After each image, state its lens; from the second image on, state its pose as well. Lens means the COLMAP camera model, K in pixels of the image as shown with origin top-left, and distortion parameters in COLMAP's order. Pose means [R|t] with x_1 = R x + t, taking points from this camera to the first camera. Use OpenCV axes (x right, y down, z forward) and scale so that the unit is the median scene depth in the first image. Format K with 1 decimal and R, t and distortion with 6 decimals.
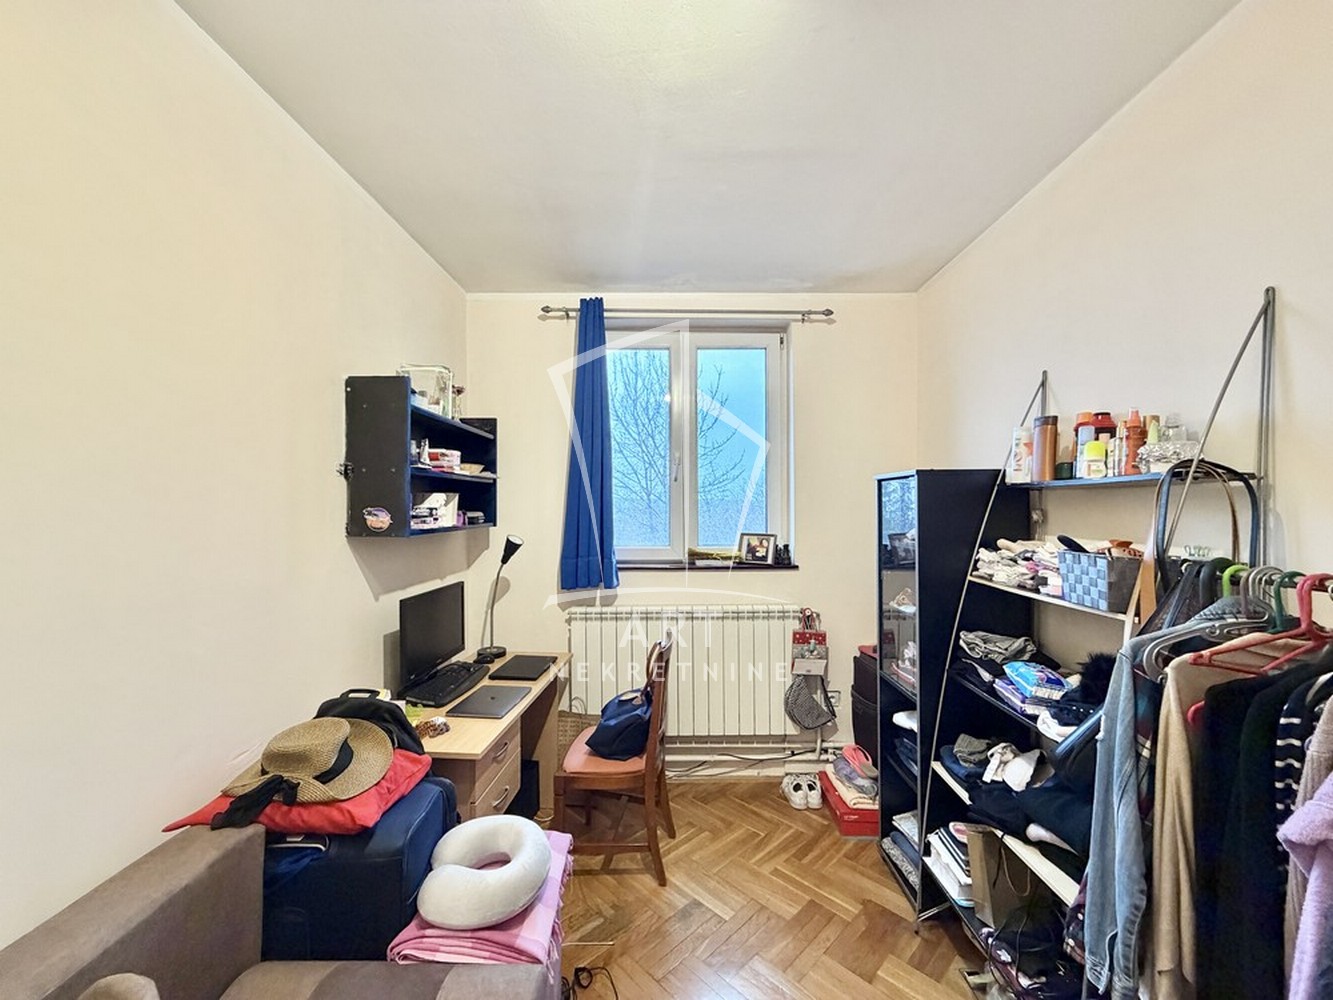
lens RADIAL K [[530.5, 0, 662.5], [0, 530.5, 502.9], [0, 0, 1]] dist [-0.000649, 0.000034]
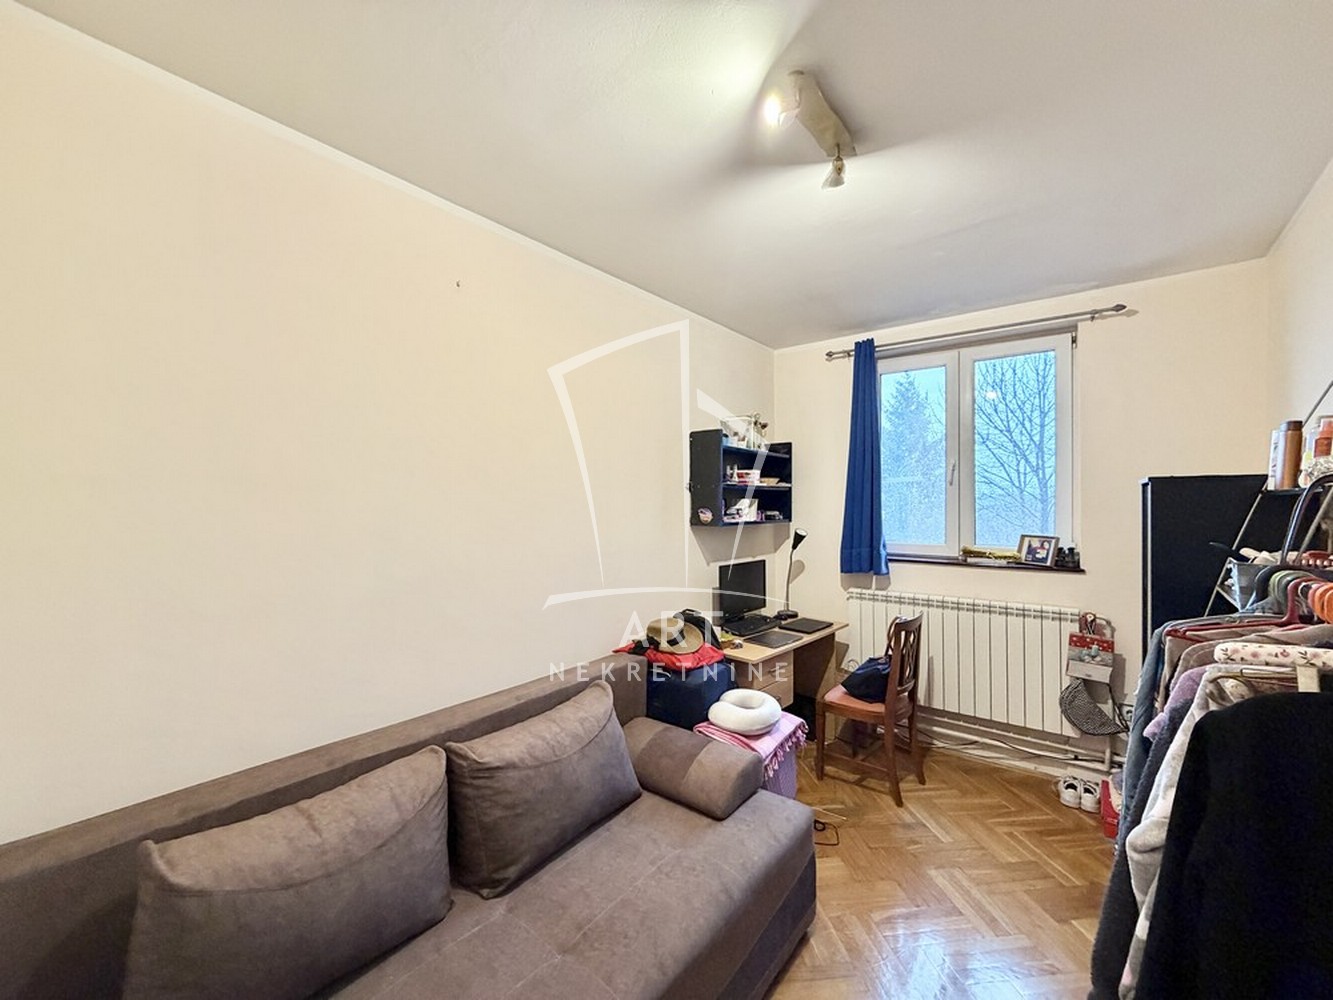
lens RADIAL K [[530.5, 0, 662.5], [0, 530.5, 502.9], [0, 0, 1]] dist [-0.000649, 0.000034]
pose [[0.791530, 0.002876, -0.611123, 0.258557], [0.001880, 0.999973, 0.007141, -0.015216], [0.611127, -0.006801, 0.791503, -0.278819]]
